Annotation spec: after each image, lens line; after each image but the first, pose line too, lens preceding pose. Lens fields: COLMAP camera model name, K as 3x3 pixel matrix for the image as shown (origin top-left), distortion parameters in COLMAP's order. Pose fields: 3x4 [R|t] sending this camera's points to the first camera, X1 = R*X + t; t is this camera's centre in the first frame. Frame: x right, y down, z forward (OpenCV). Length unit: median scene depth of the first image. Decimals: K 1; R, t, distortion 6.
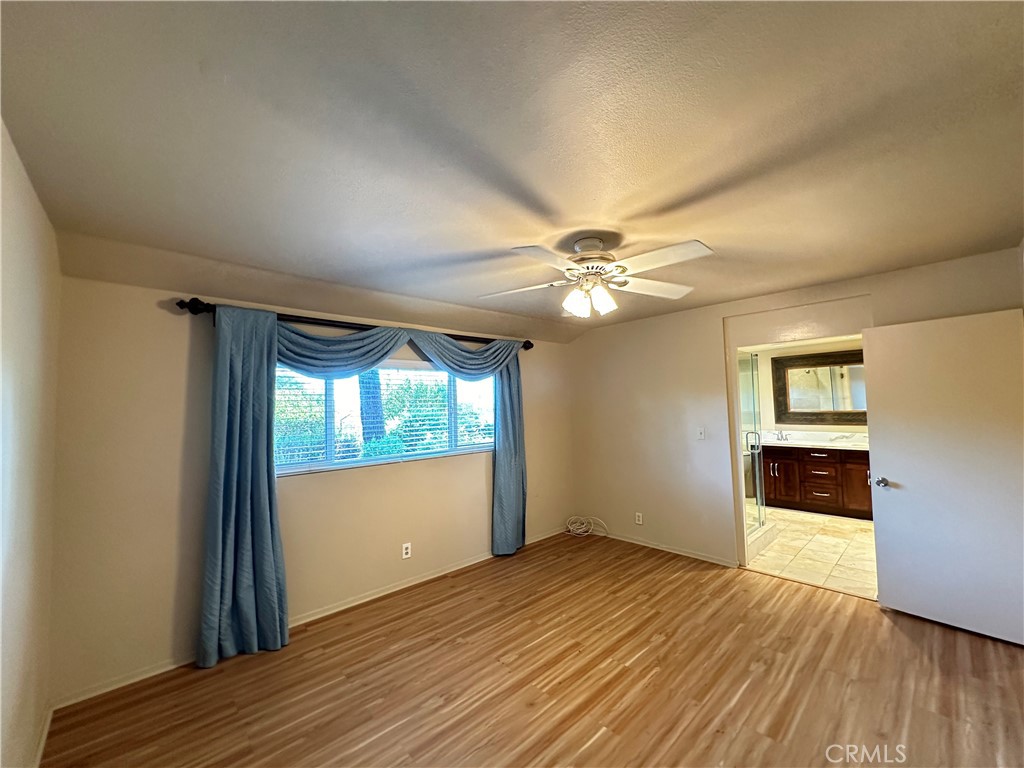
lens RADIAL K [[407.7, 0, 512.2], [0, 407.7, 382.8], [0, 0, 1]] dist [-0.006098, 0.000971]
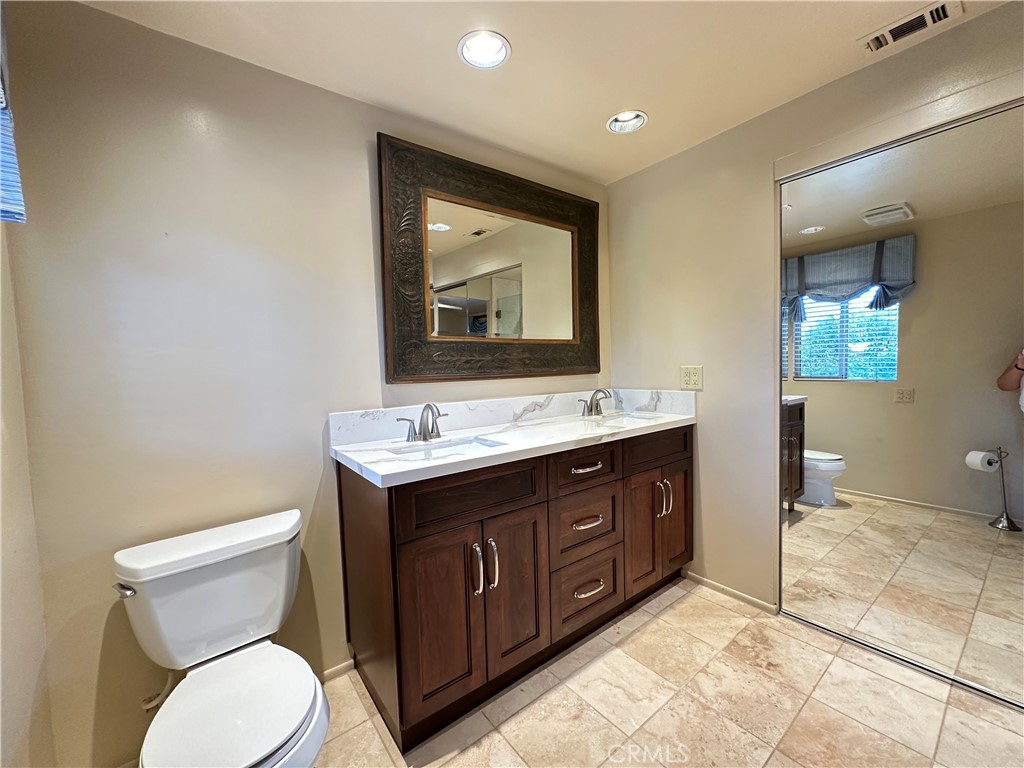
lens RADIAL K [[407.7, 0, 510.5], [0, 407.7, 383.8], [0, 0, 1]] dist [-0.006098, 0.000971]
pose [[0.098195, -0.022907, 0.994904, 0.413188], [-0.025346, 0.999353, 0.025511, 0.100132], [-0.994844, -0.027722, 0.097551, 0.965682]]
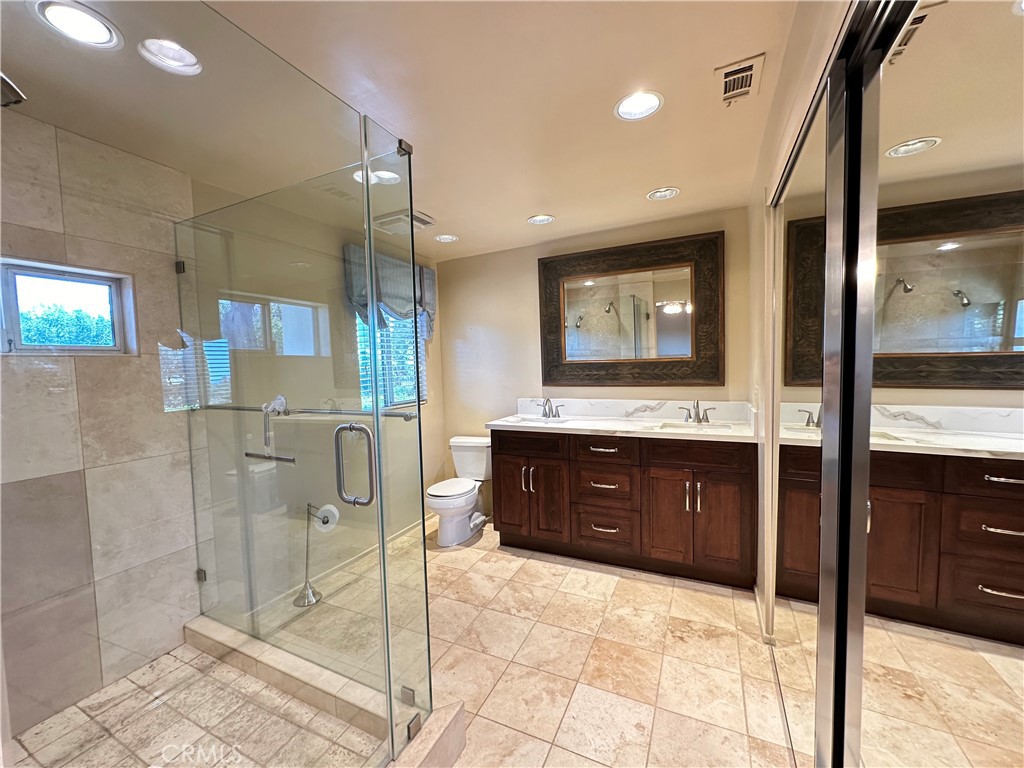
lens RADIAL K [[407.7, 0, 512.2], [0, 407.7, 381.6], [0, 0, 1]] dist [-0.006098, 0.000971]
pose [[0.933615, -0.018629, 0.357793, 0.454104], [-0.013119, 0.996200, 0.086102, 0.054277], [-0.358038, -0.085080, 0.929823, 0.561558]]
